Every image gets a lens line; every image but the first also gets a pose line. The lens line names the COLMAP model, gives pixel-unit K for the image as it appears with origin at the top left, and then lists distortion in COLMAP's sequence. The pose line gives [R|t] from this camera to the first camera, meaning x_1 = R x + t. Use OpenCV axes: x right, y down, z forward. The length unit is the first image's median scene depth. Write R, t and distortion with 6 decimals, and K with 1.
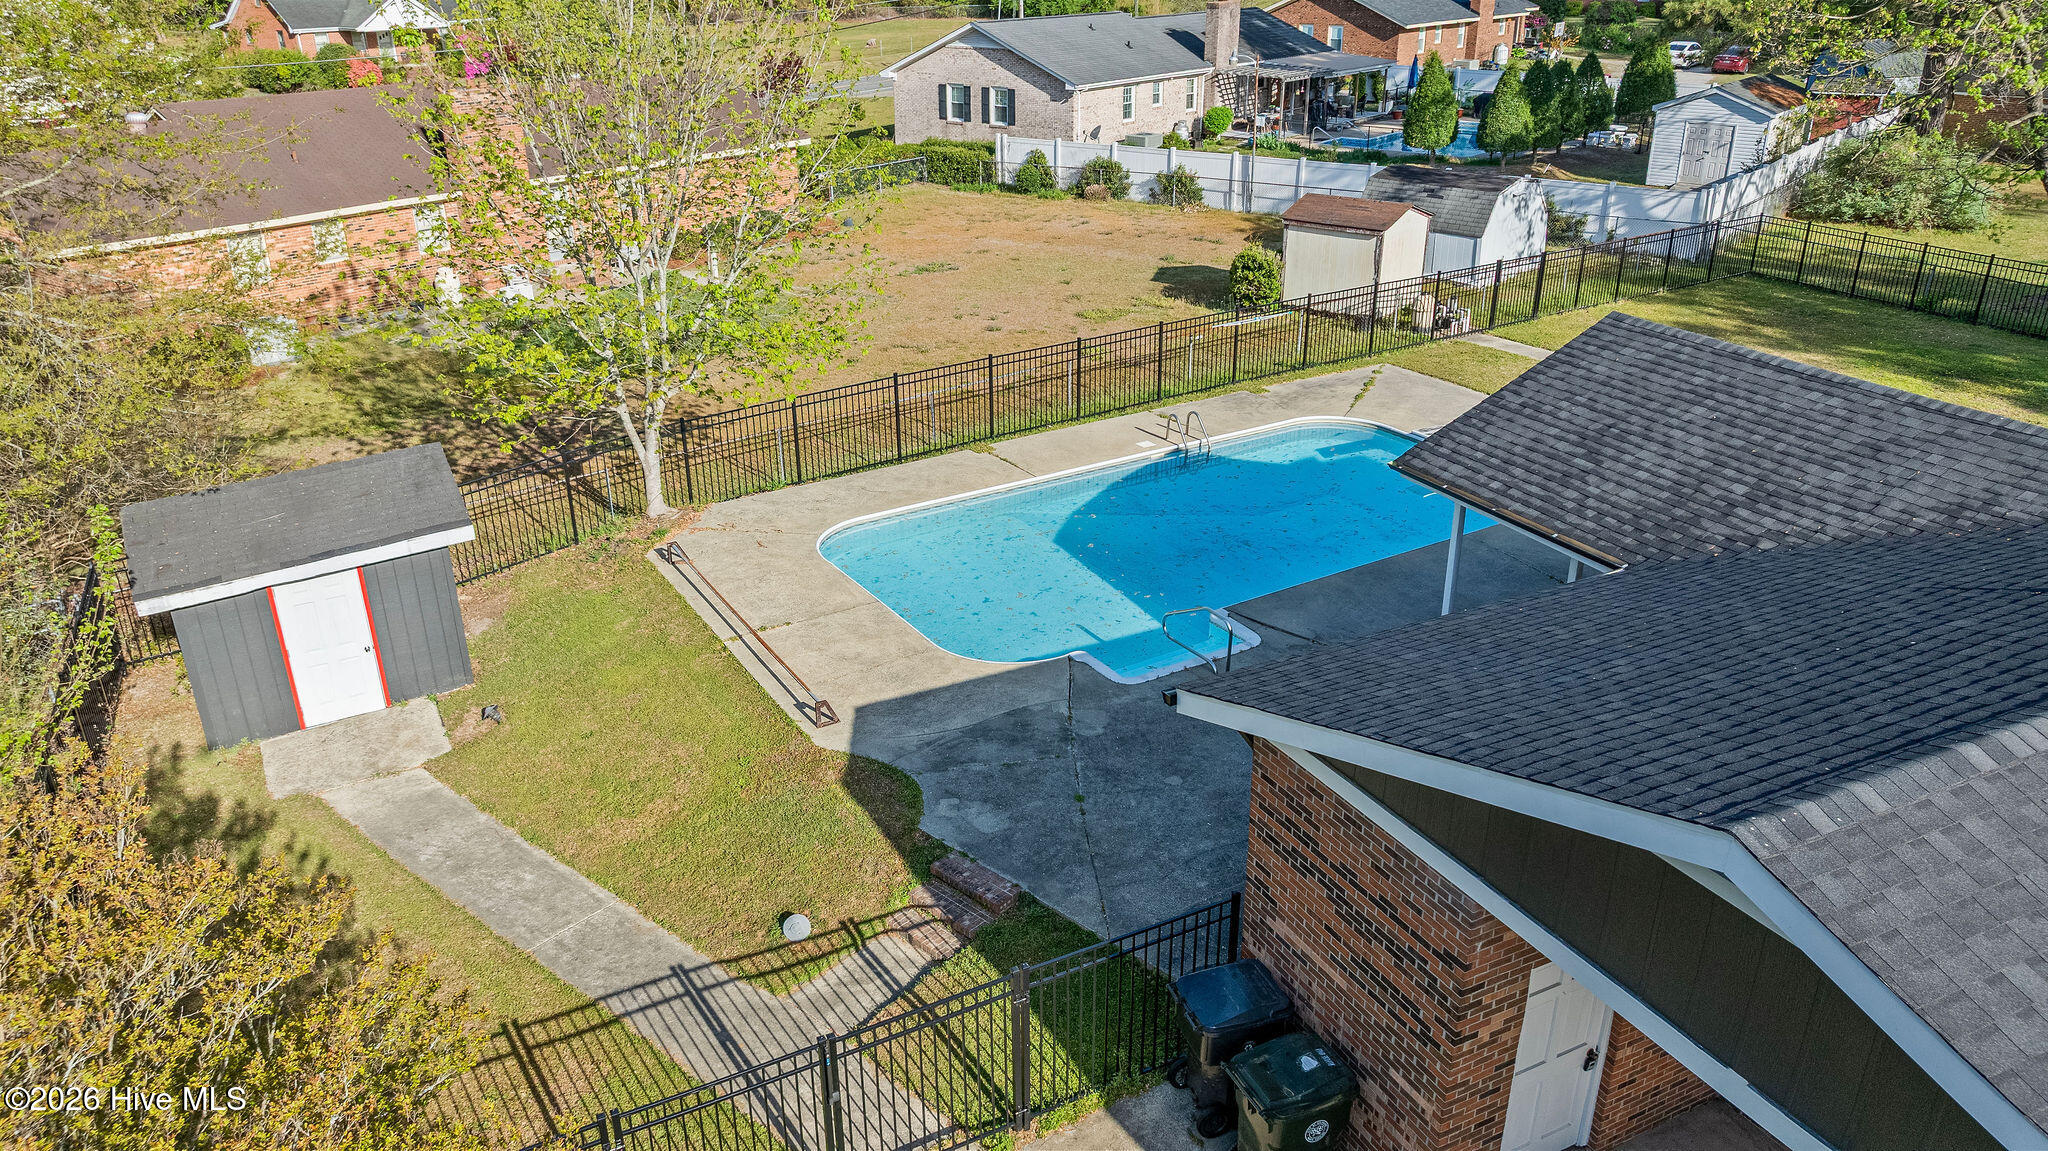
lens RADIAL K [[1442.5, 0, 1025.0], [0, 1442.5, 519.4], [0, 0, 1]] dist [-0.032380, 0.032042]
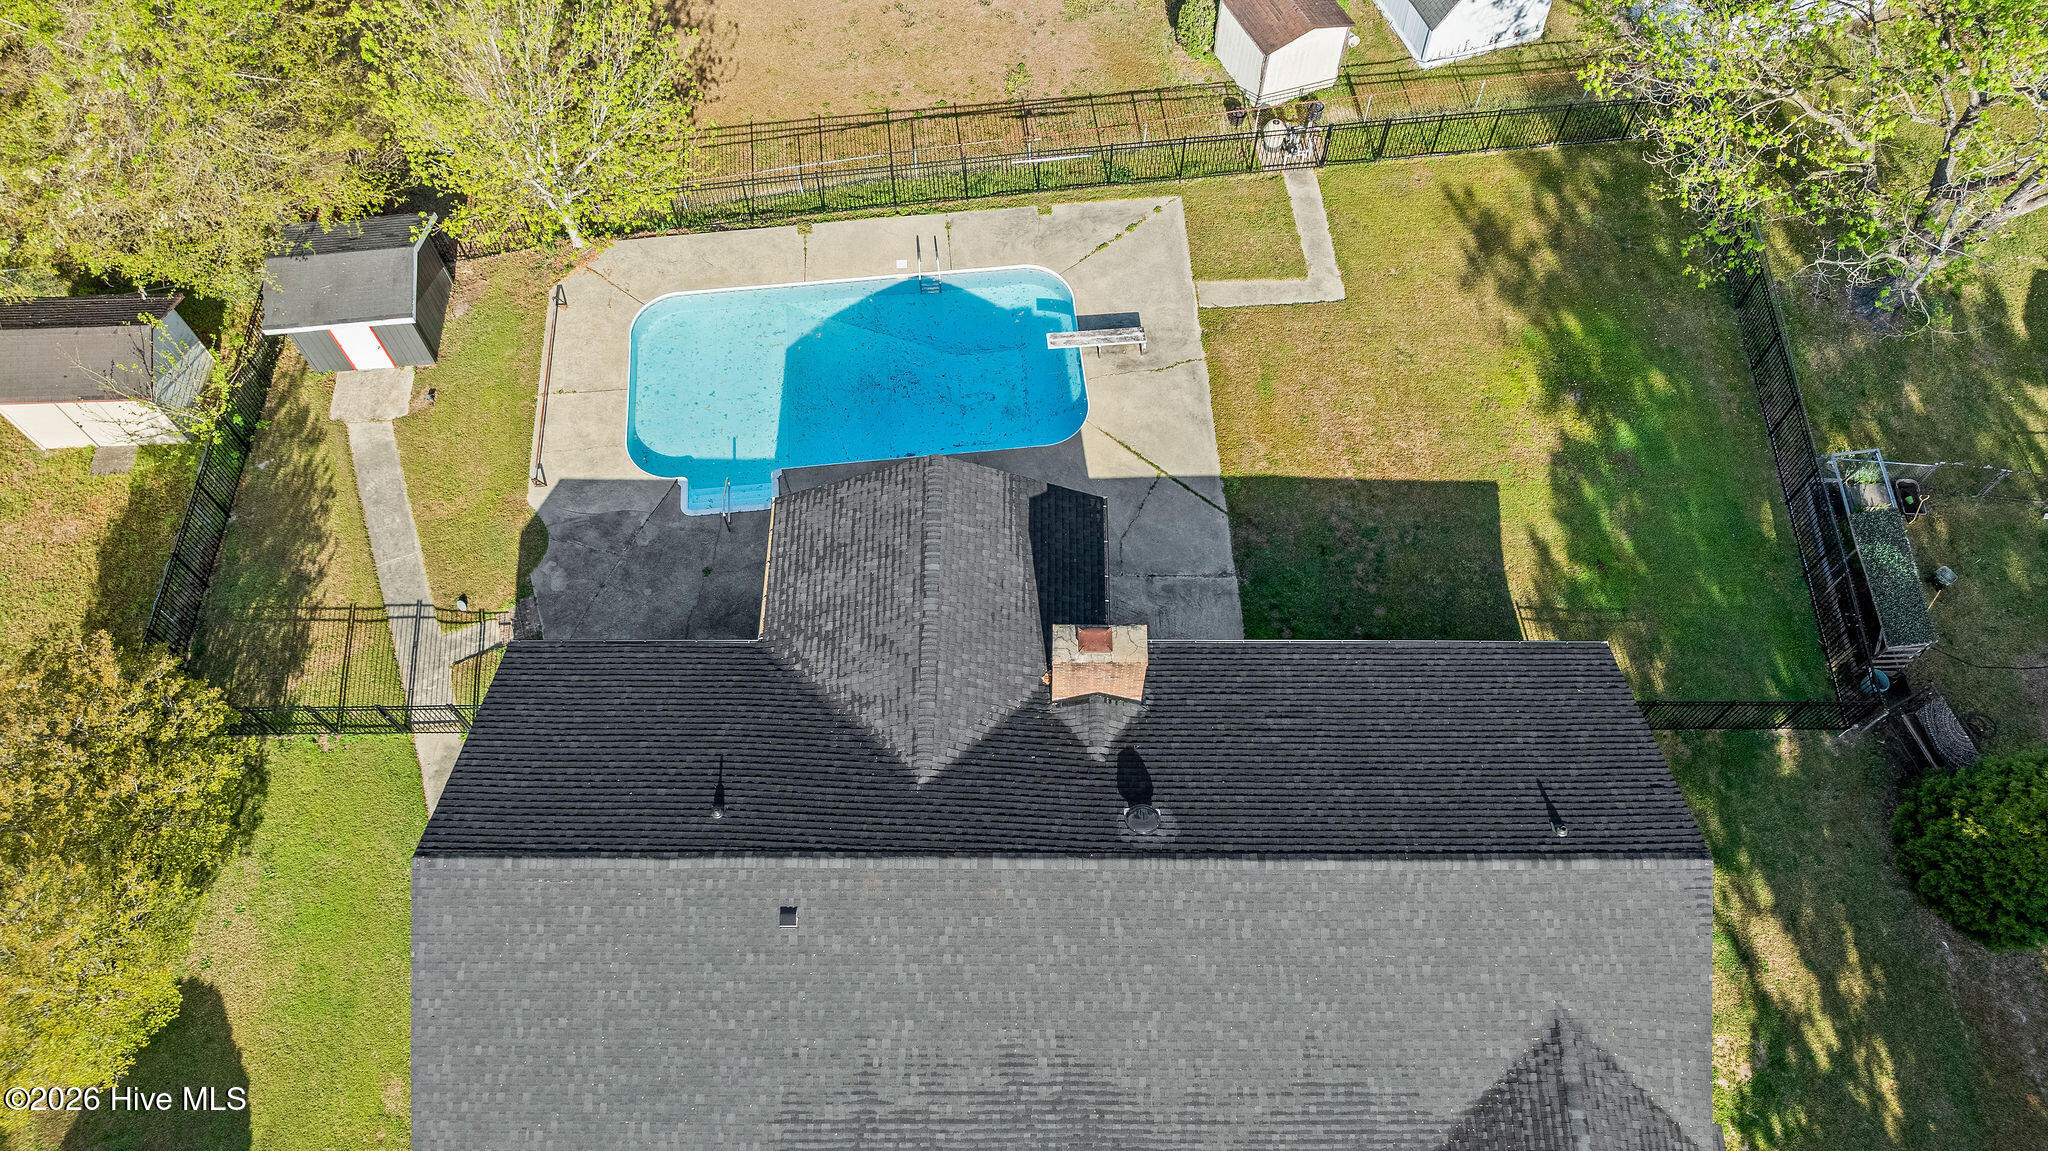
lens RADIAL K [[1442.5, 0, 1029.4], [0, 1442.5, 583.1], [0, 0, 1]] dist [-0.032380, 0.032042]
pose [[0.893402, 0.396214, -0.211771, 0.632681], [-0.167495, 0.731151, 0.661334, -0.797563], [0.416867, -0.555367, 0.719576, -0.169597]]
